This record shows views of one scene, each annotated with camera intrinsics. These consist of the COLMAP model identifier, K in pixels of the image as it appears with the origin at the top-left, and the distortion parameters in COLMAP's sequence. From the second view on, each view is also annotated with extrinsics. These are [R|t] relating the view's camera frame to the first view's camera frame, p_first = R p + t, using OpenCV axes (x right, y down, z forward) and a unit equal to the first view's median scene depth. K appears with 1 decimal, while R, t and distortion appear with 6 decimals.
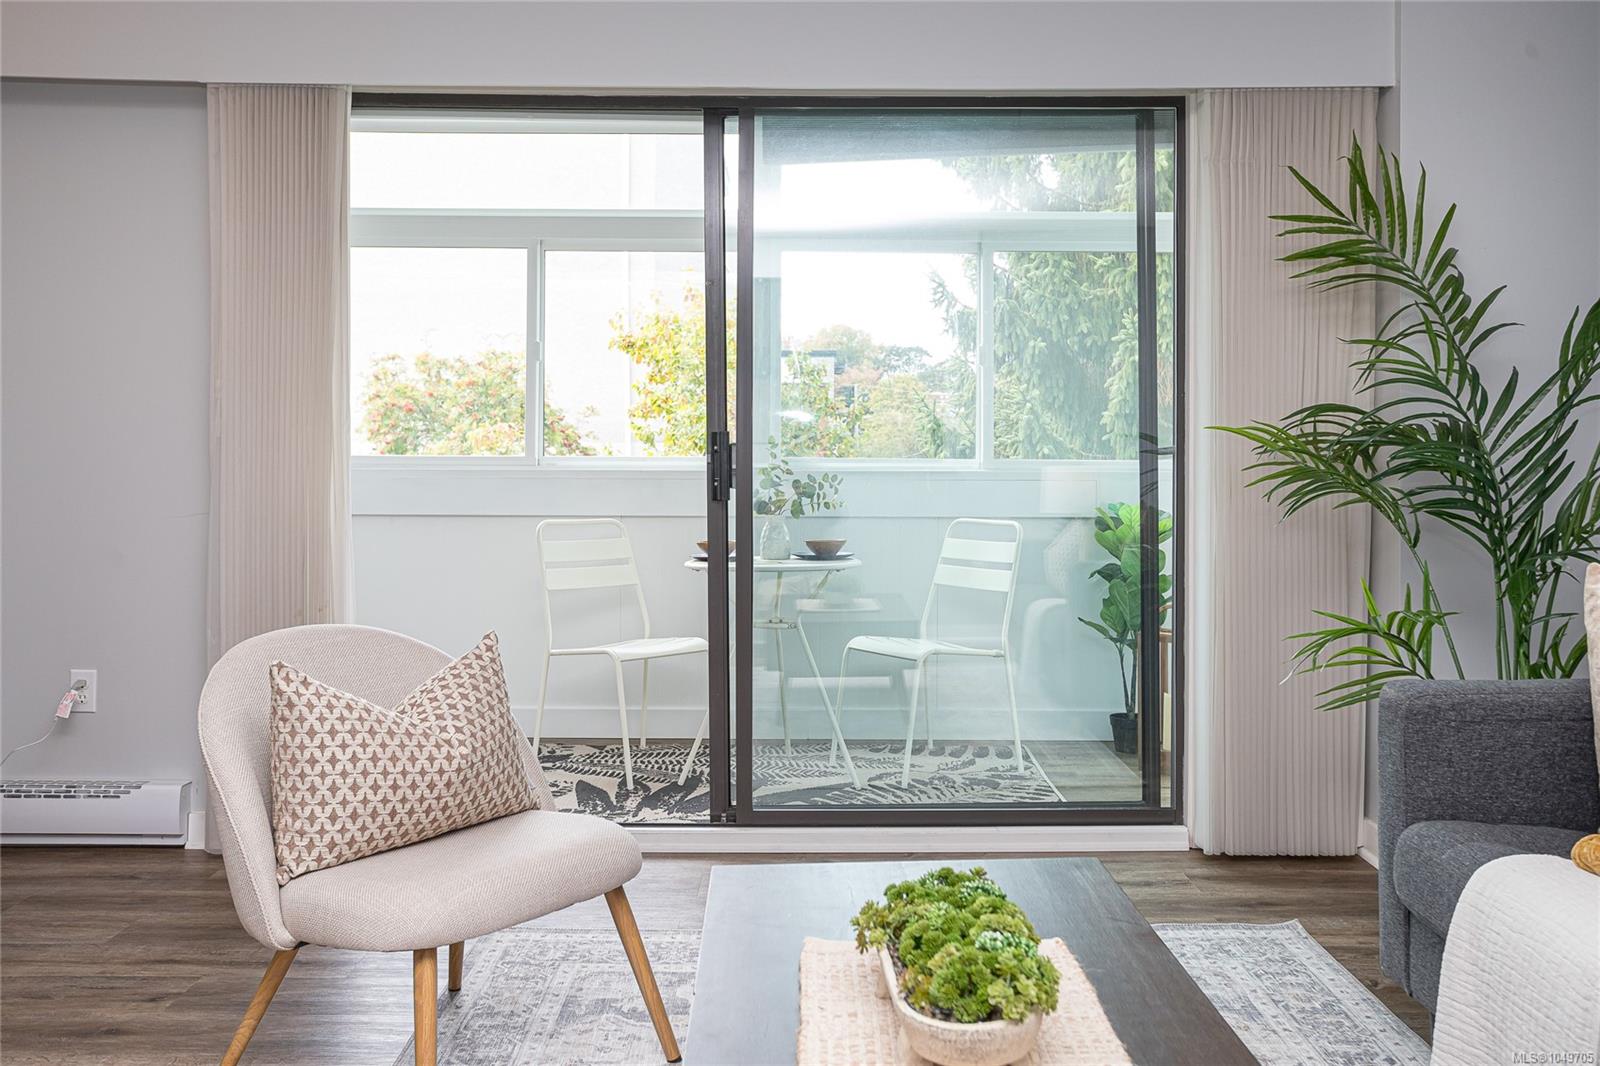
lens RADIAL K [[1384.6, 0, 798.7], [0, 1384.6, 468.7], [0, 0, 1]] dist [0.001033, -0.002156]
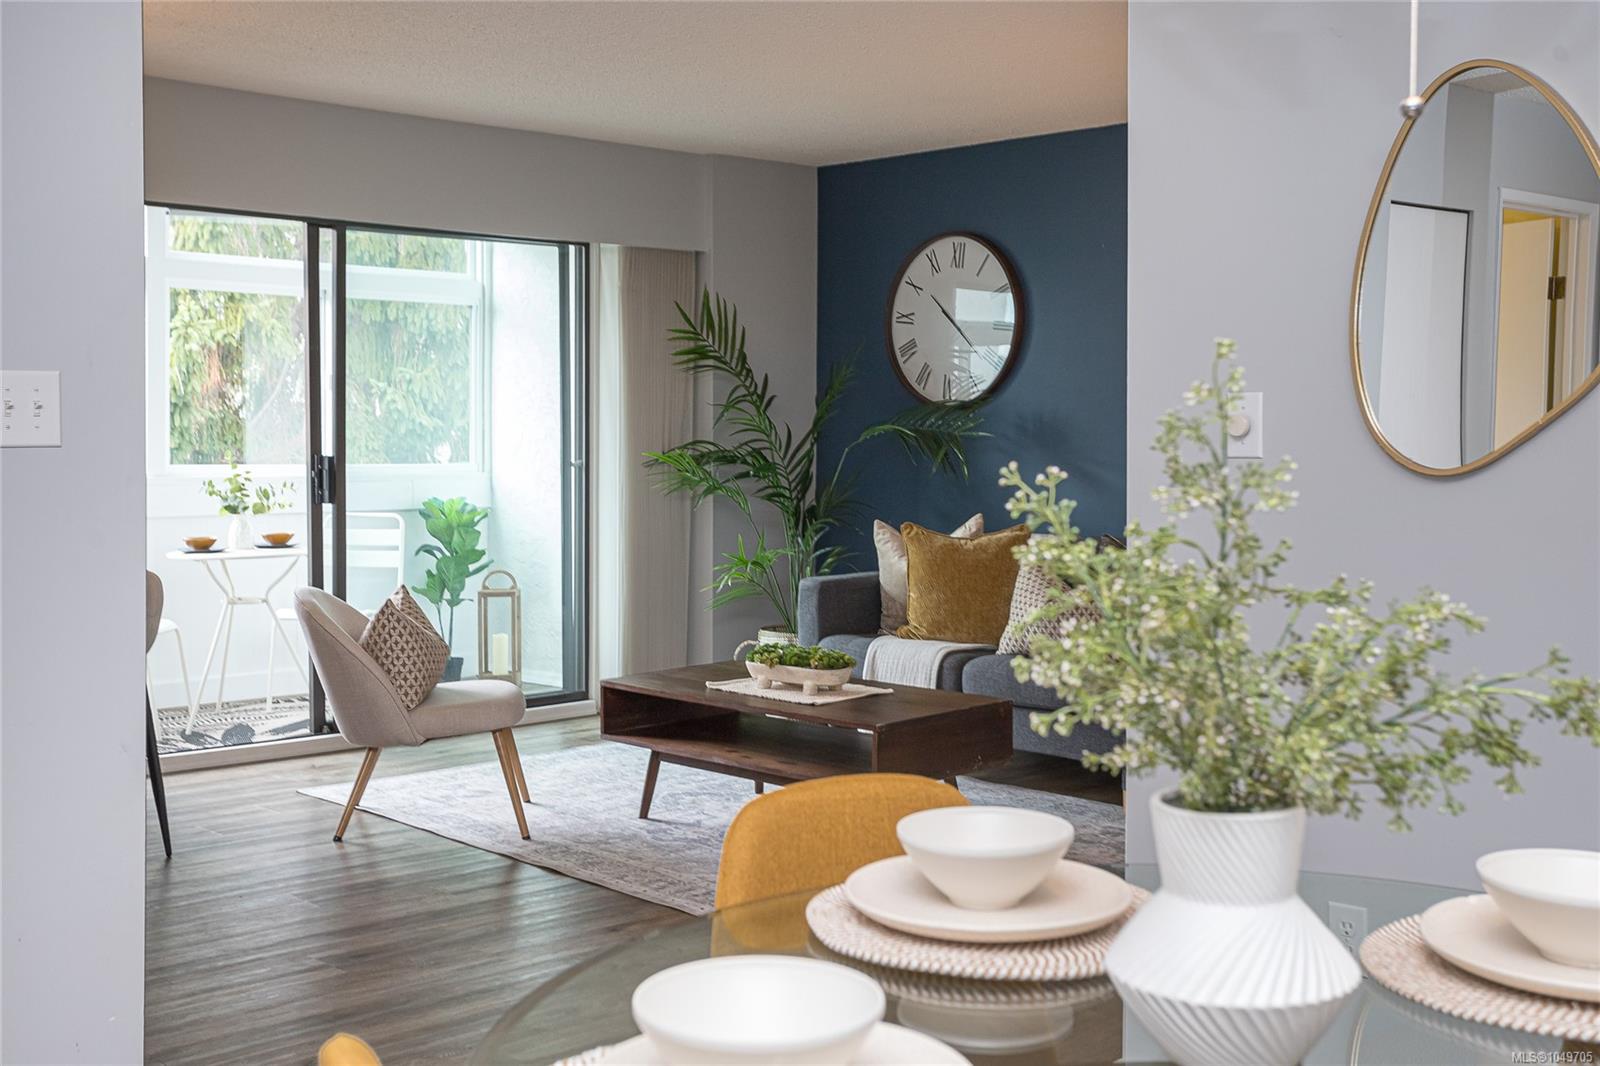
lens RADIAL K [[1843.1, 0, 800.0], [0, 1843.1, 533.0], [0, 0, 1]] dist [0.013168, 0.023198]
pose [[0.727704, -0.040535, 0.684693, -1.103706], [0.005333, 0.998556, 0.053449, -0.050940], [-0.685871, -0.035244, 0.726869, -0.778773]]
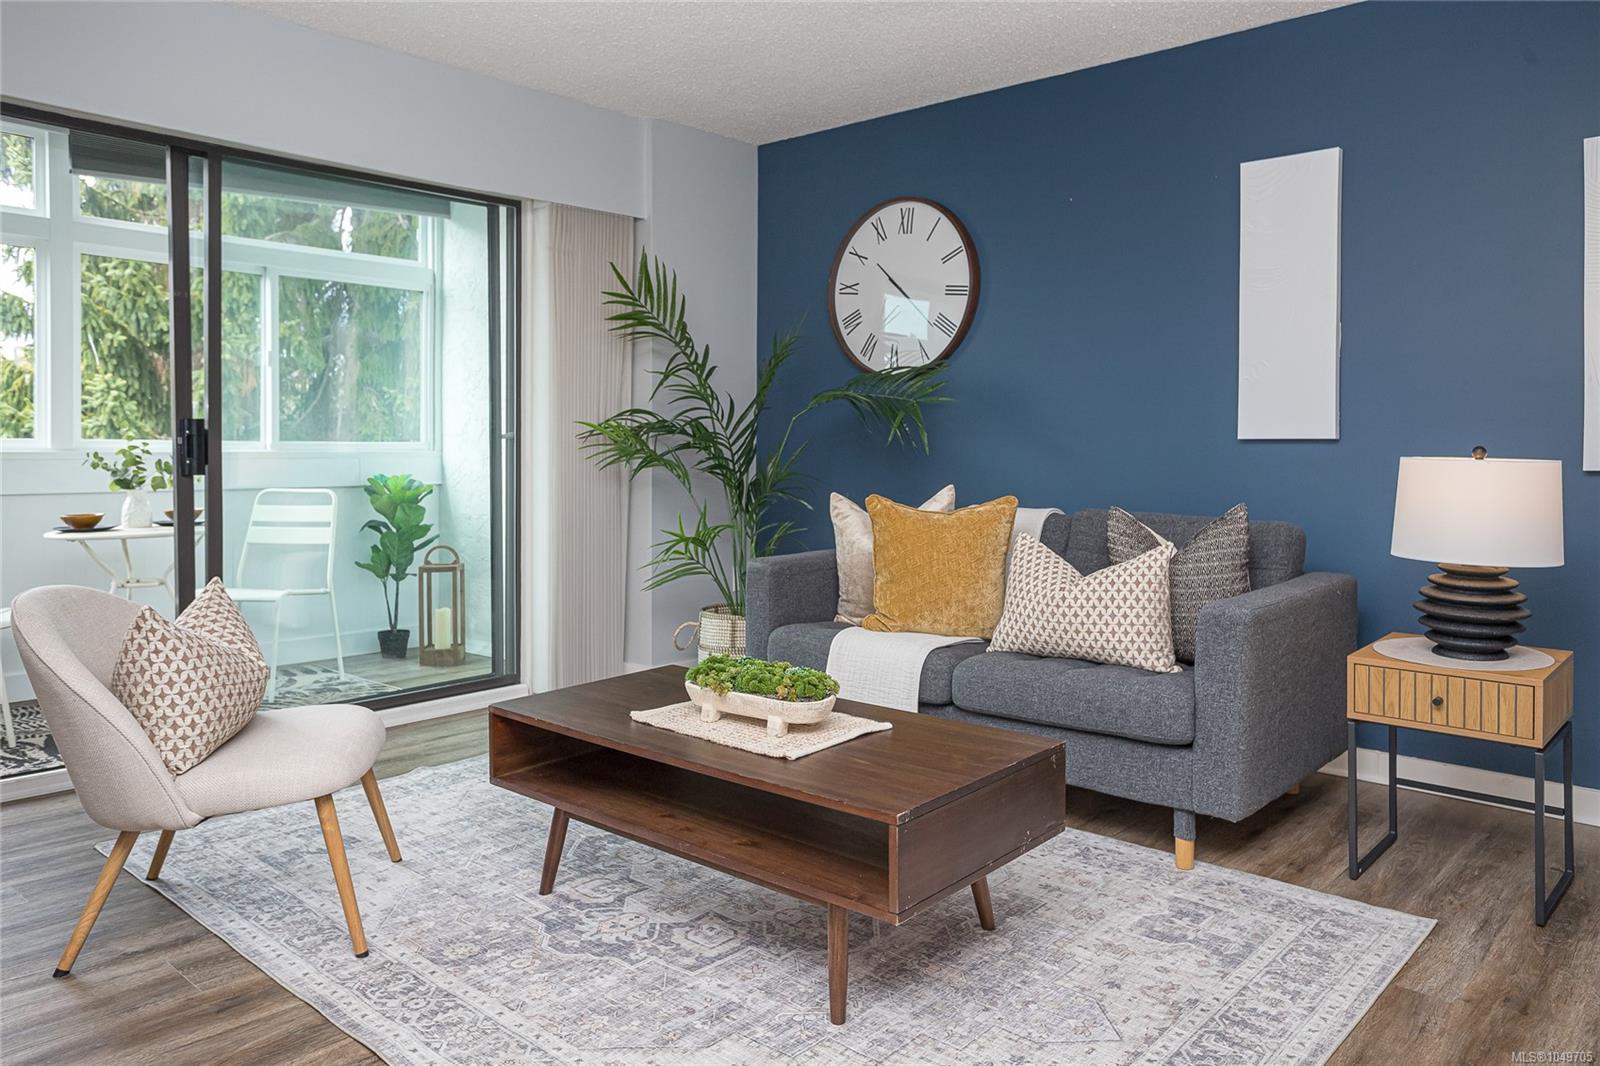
lens RADIAL K [[1137.8, 0, 809.8], [0, 1137.8, 471.4], [0, 0, 1]] dist [0.001356, 0.000786]
pose [[0.670820, -0.018344, 0.741393, -0.479004], [0.004094, 0.999770, 0.021032, 0.000602], [-0.741609, -0.011074, 0.670741, -0.073979]]
